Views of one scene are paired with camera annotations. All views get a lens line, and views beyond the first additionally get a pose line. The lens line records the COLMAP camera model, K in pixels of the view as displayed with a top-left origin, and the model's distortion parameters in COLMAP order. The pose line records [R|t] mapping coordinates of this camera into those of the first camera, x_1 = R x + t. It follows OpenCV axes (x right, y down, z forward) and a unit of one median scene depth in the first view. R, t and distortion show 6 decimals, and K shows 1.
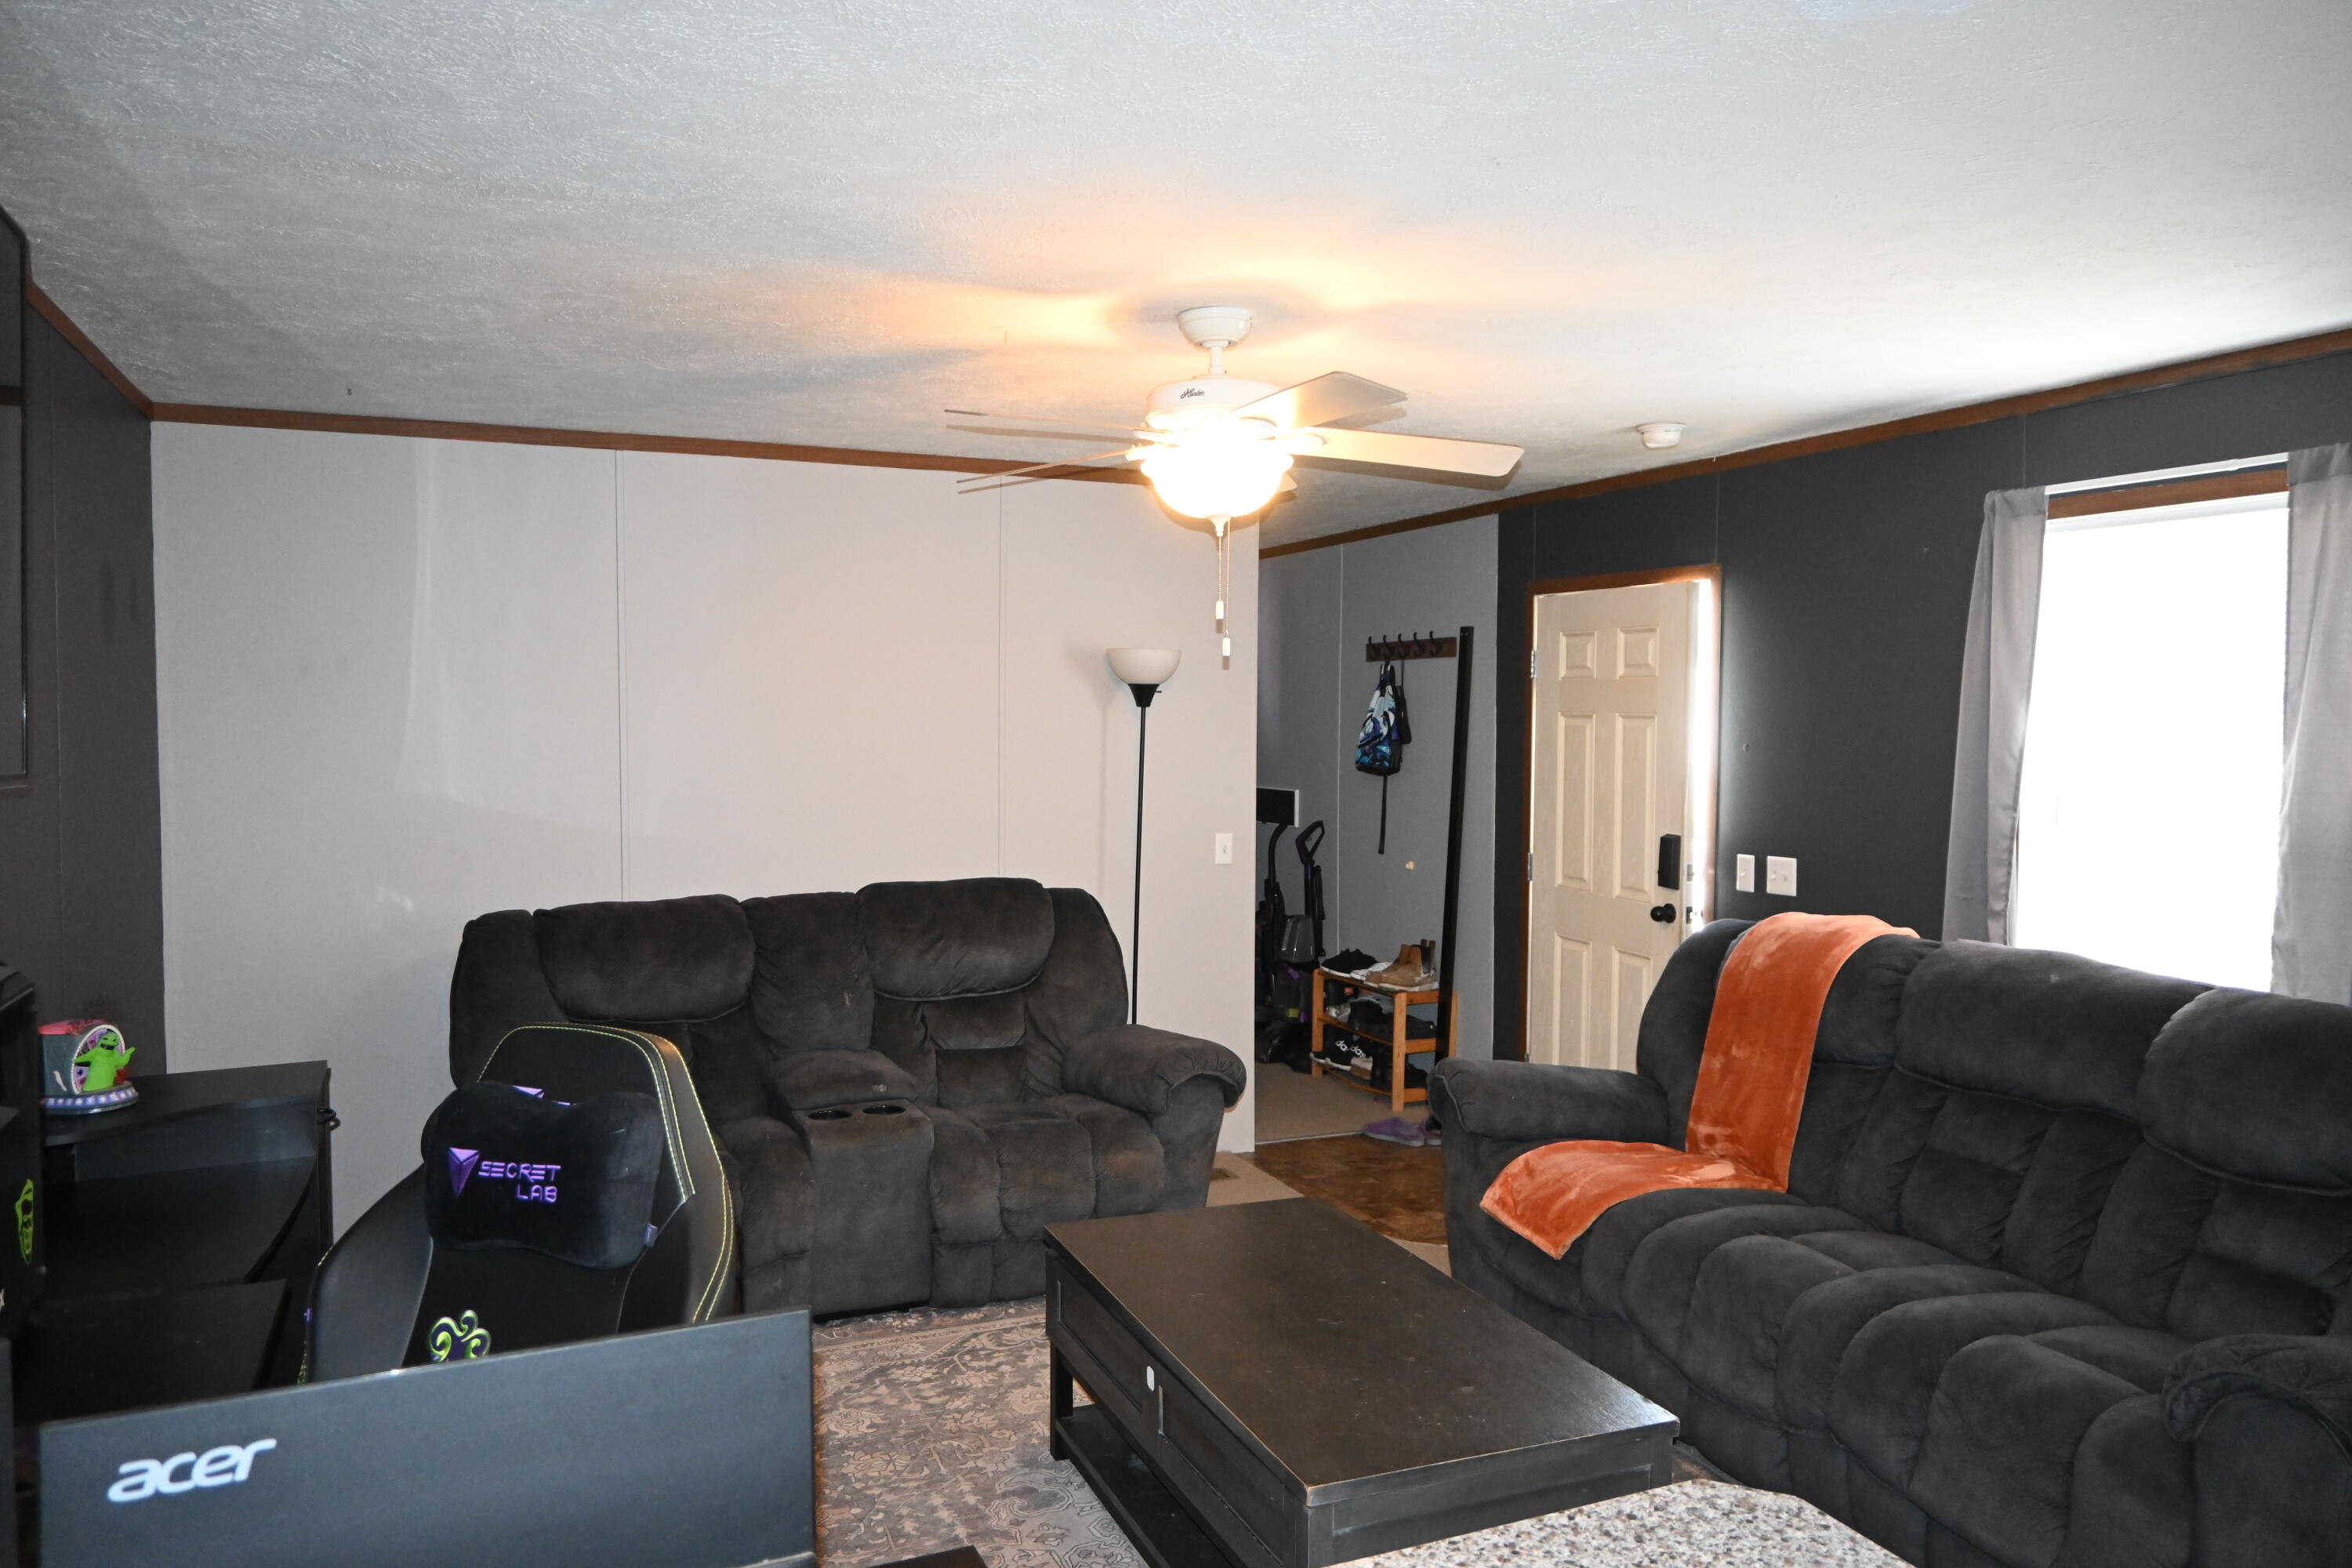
lens RADIAL K [[1604.3, 0, 1176.4], [0, 1604.3, 771.8], [0, 0, 1]] dist [0.002081, 0.003570]
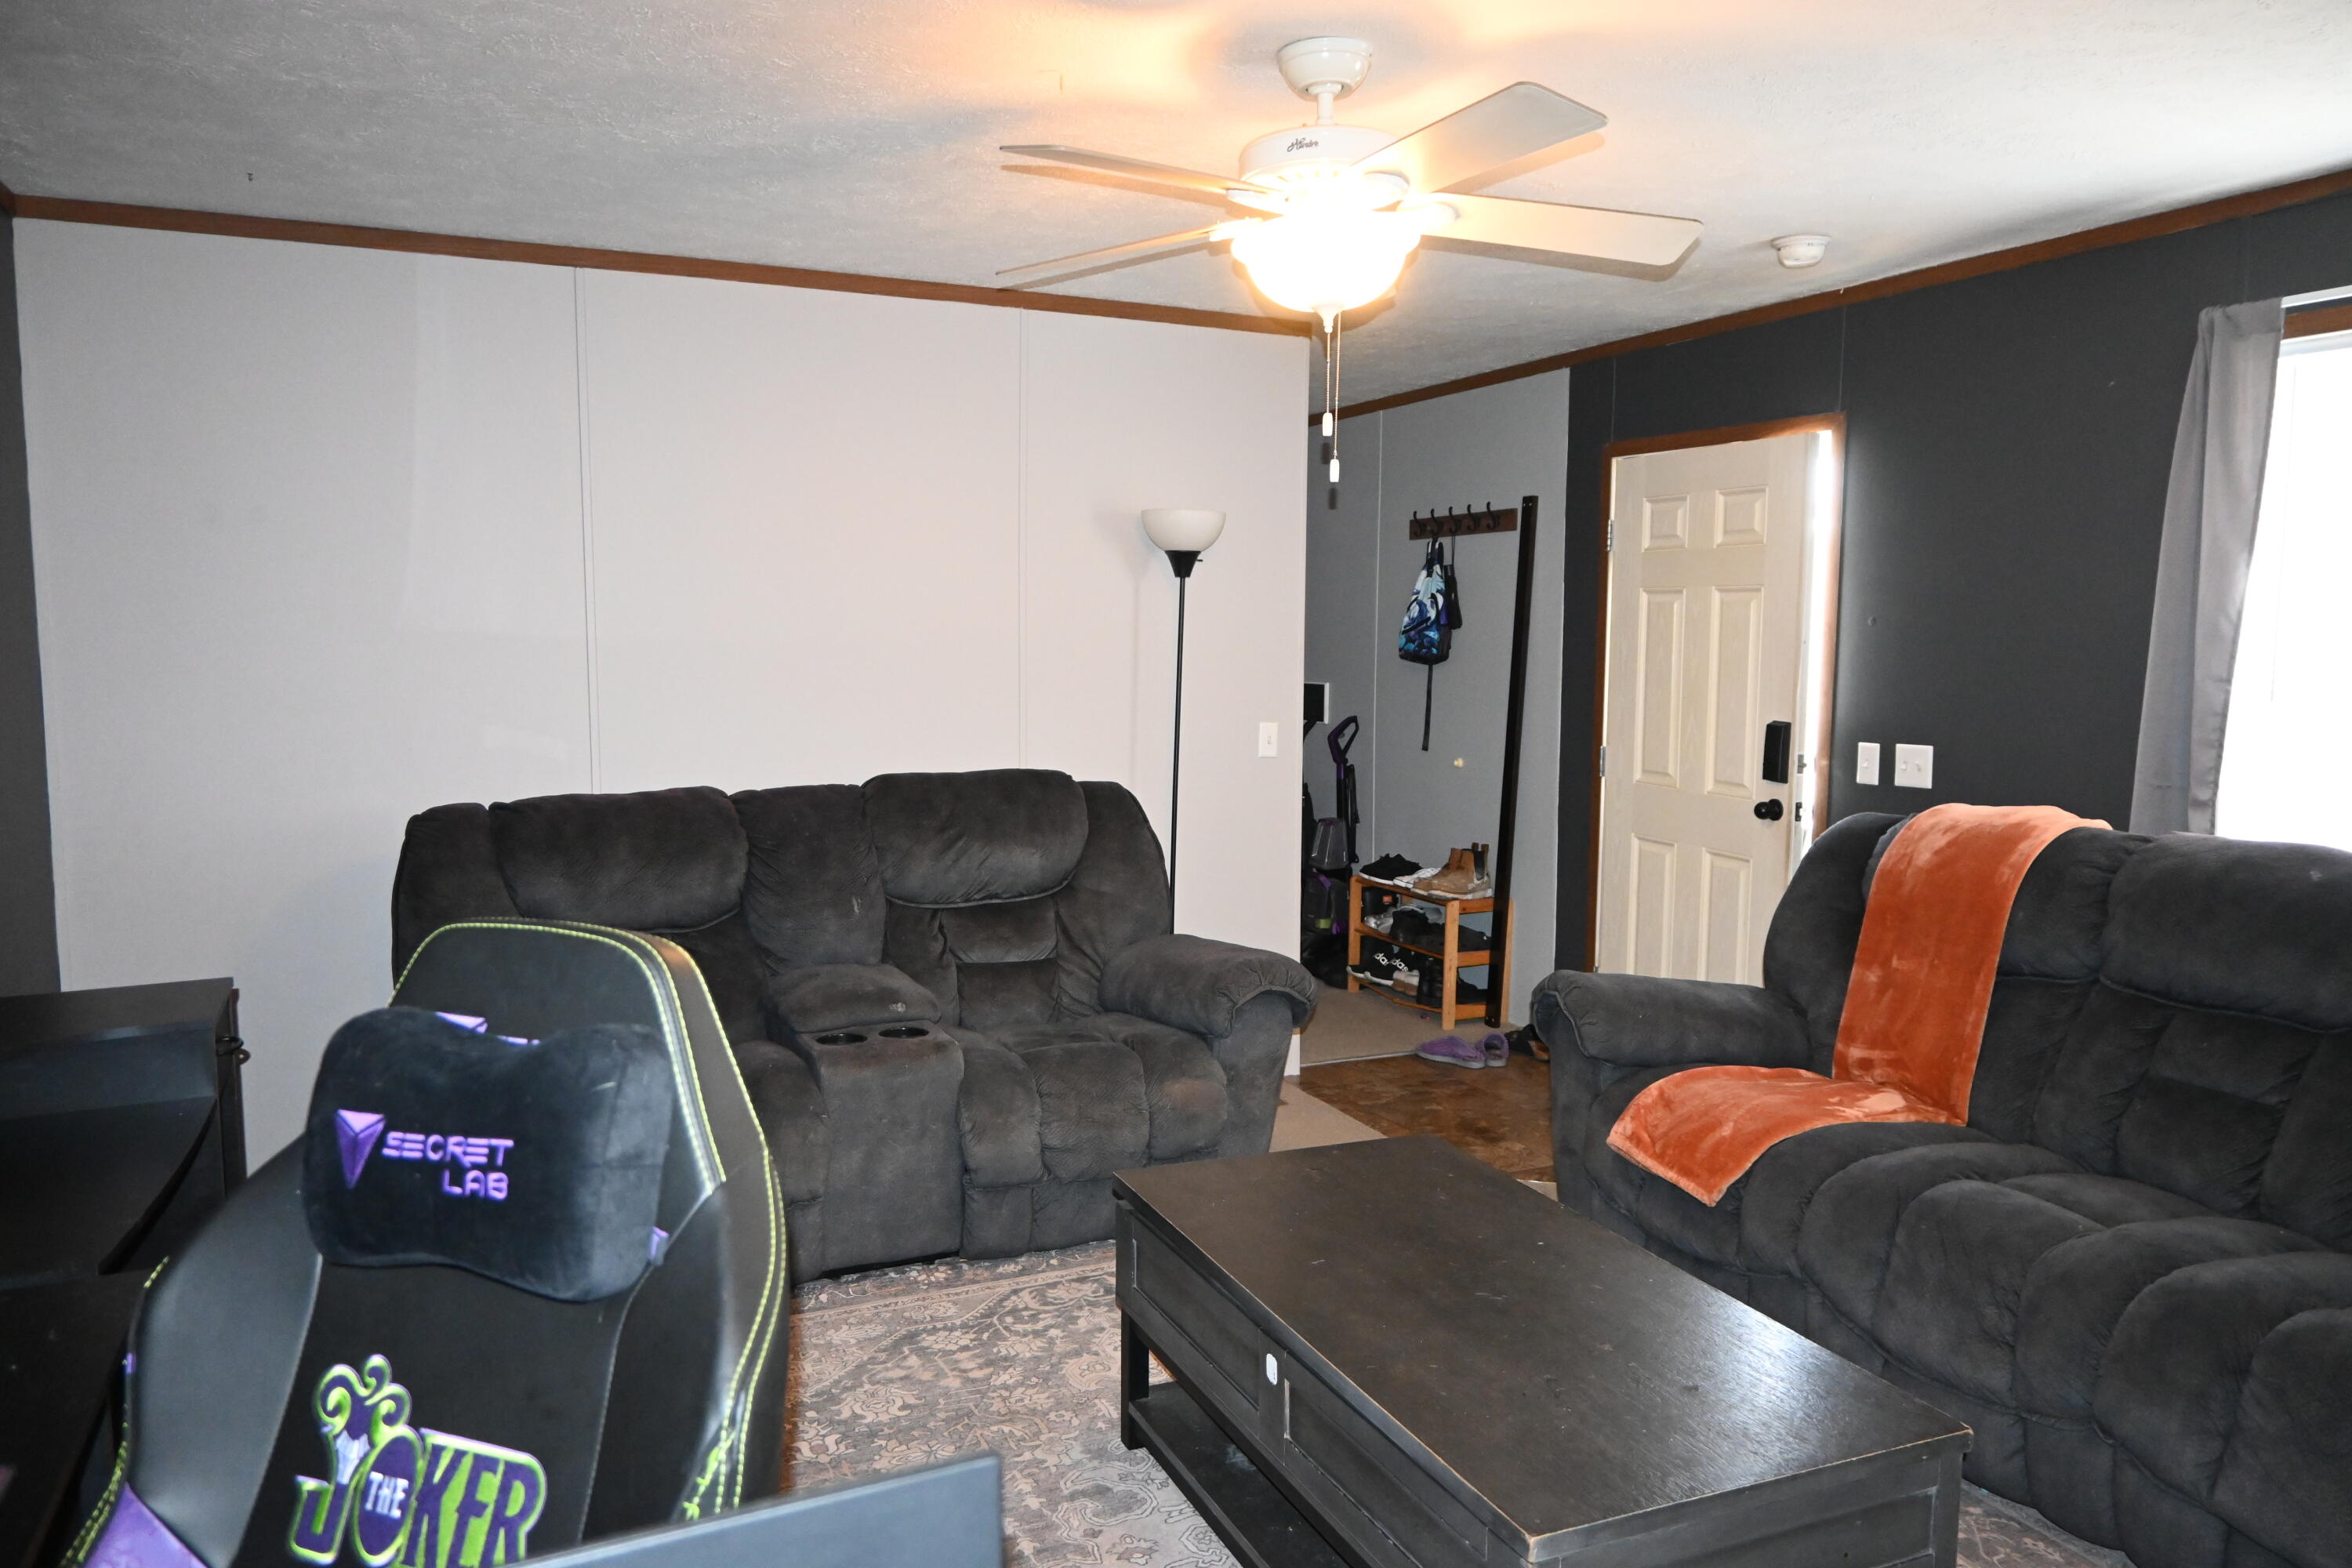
lens RADIAL K [[1604.3, 0, 1176.4], [0, 1604.3, 771.8], [0, 0, 1]] dist [0.002081, 0.003570]
pose [[0.999814, 0.000289, 0.019263, -0.051591], [-0.001288, 0.998651, 0.051903, 0.025754], [-0.019222, -0.051918, 0.998466, 0.142536]]
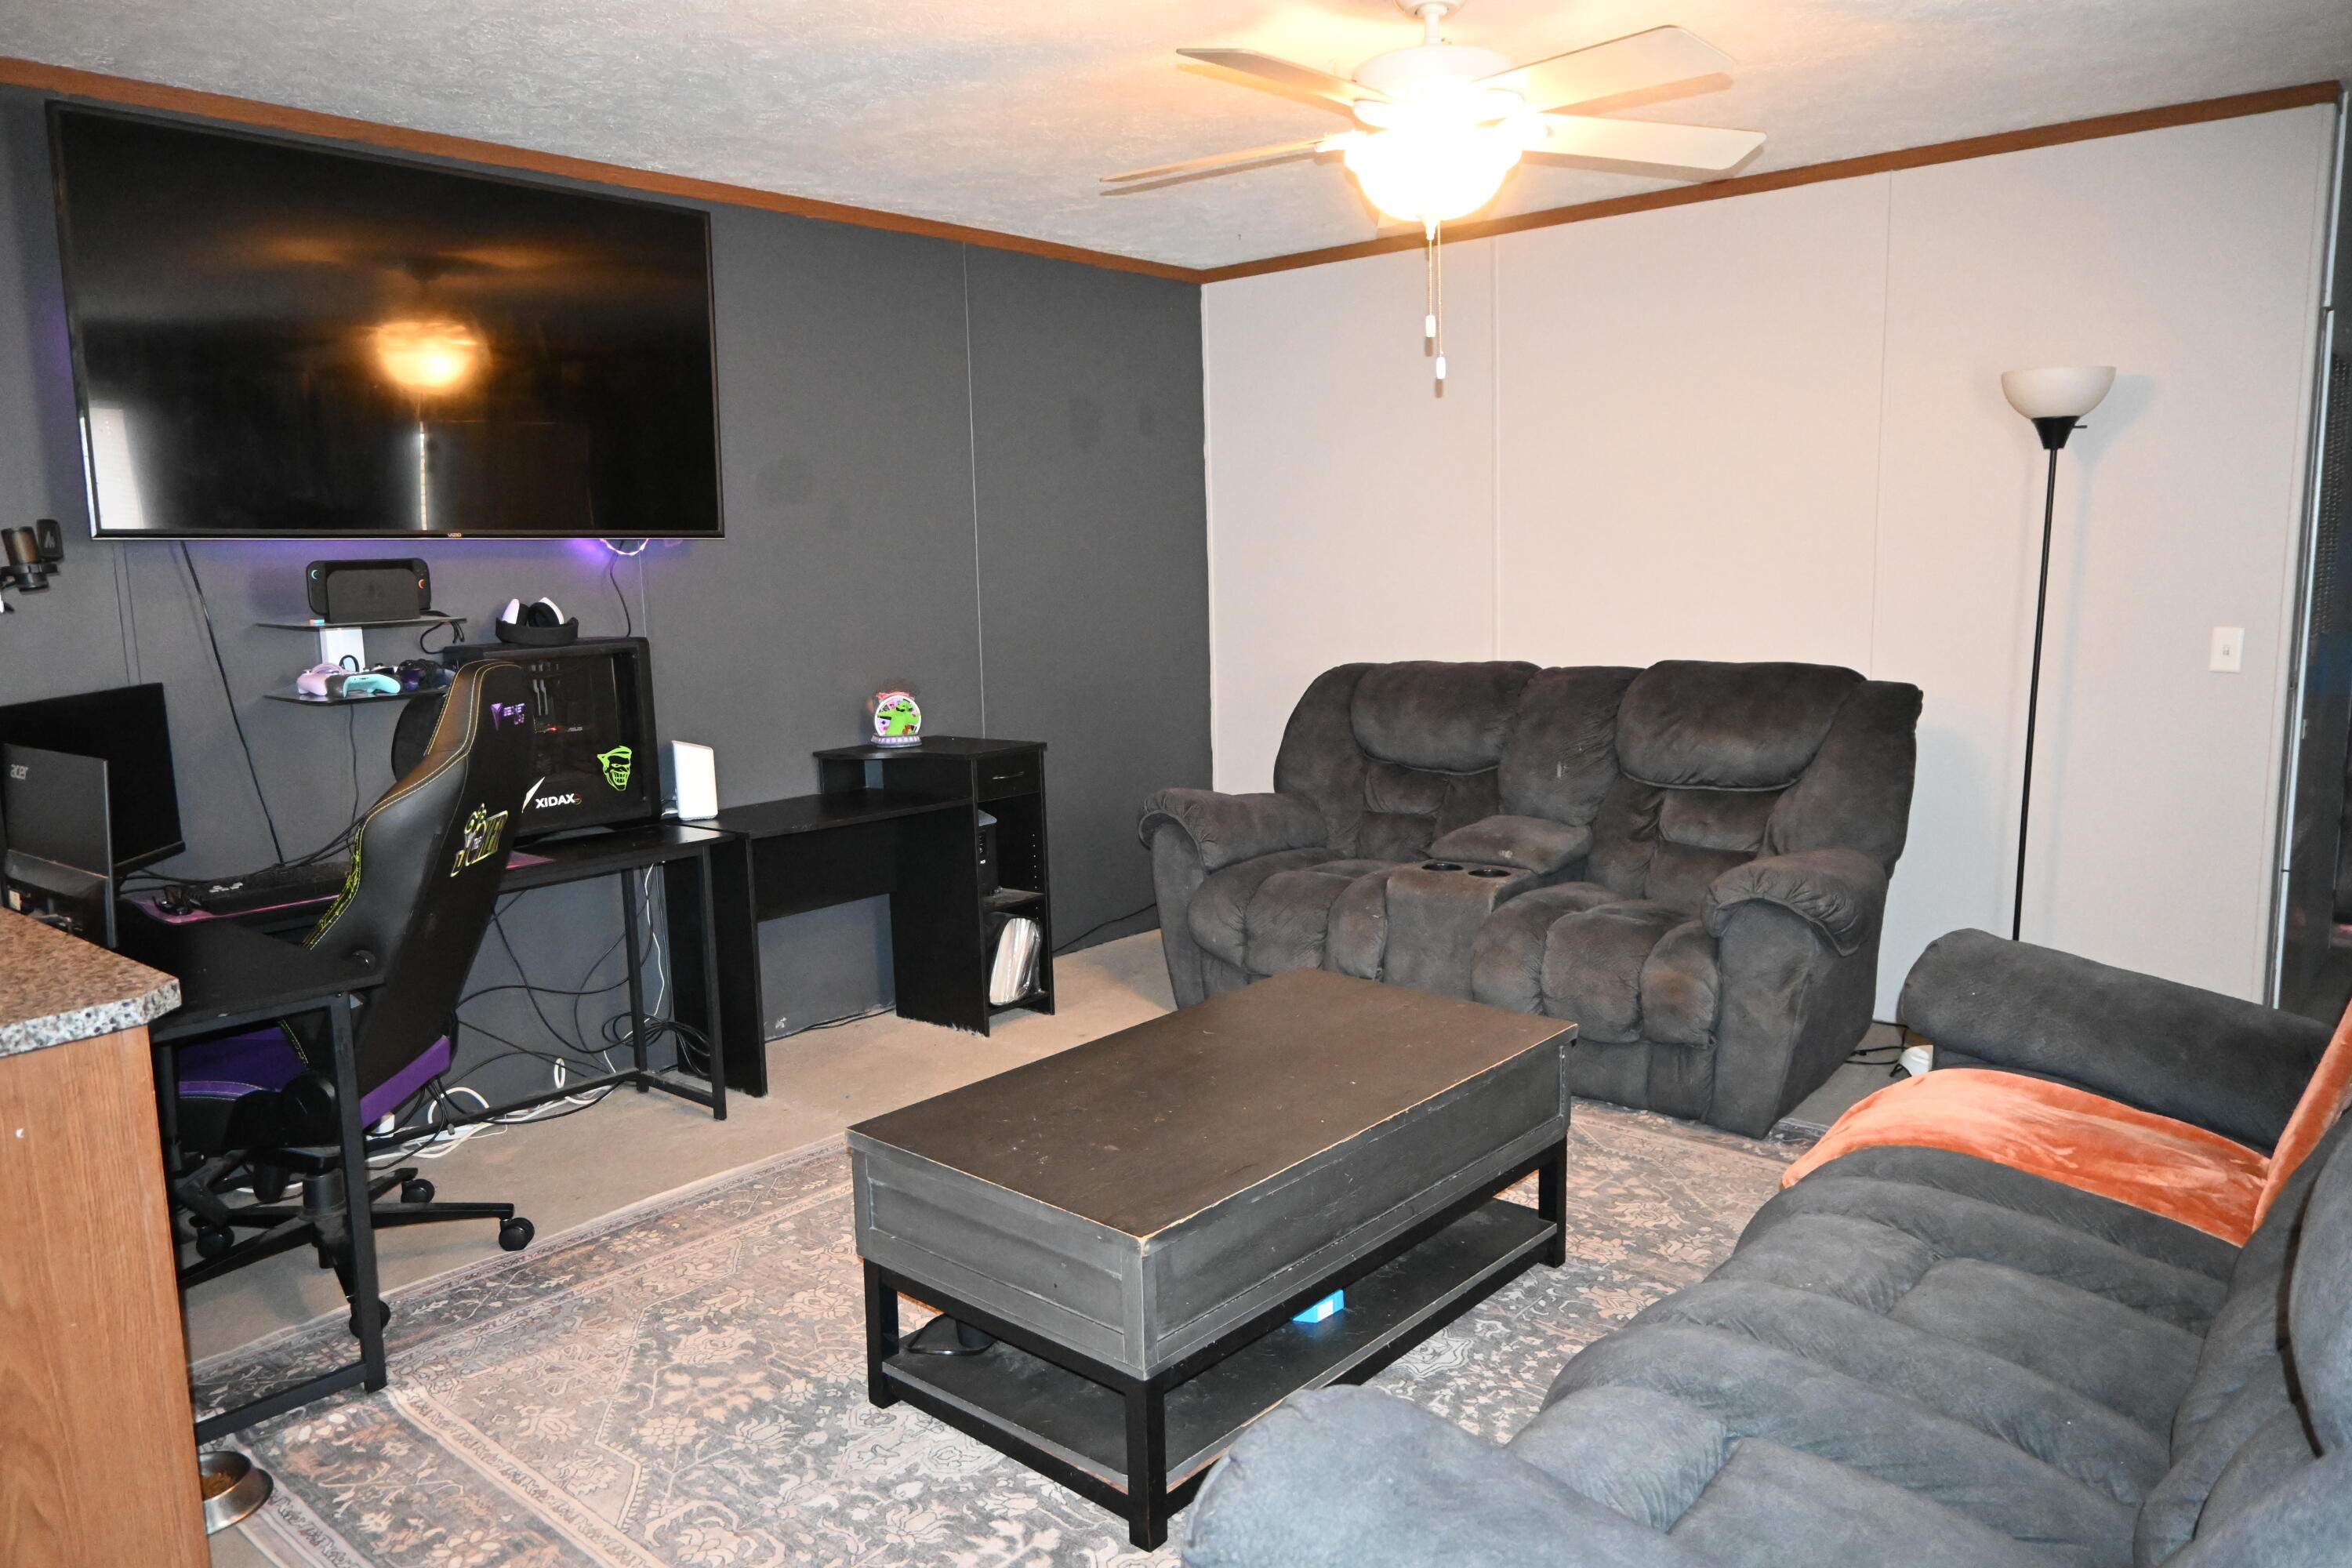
lens RADIAL K [[1619.3, 0, 1186.5], [0, 1619.3, 809.0], [0, 0, 1]] dist [-0.004204, -0.004889]
pose [[0.431362, 0.128505, -0.892980, 0.624307], [-0.008029, 0.990311, 0.138633, 0.030440], [0.902143, -0.052631, 0.428215, 0.386753]]
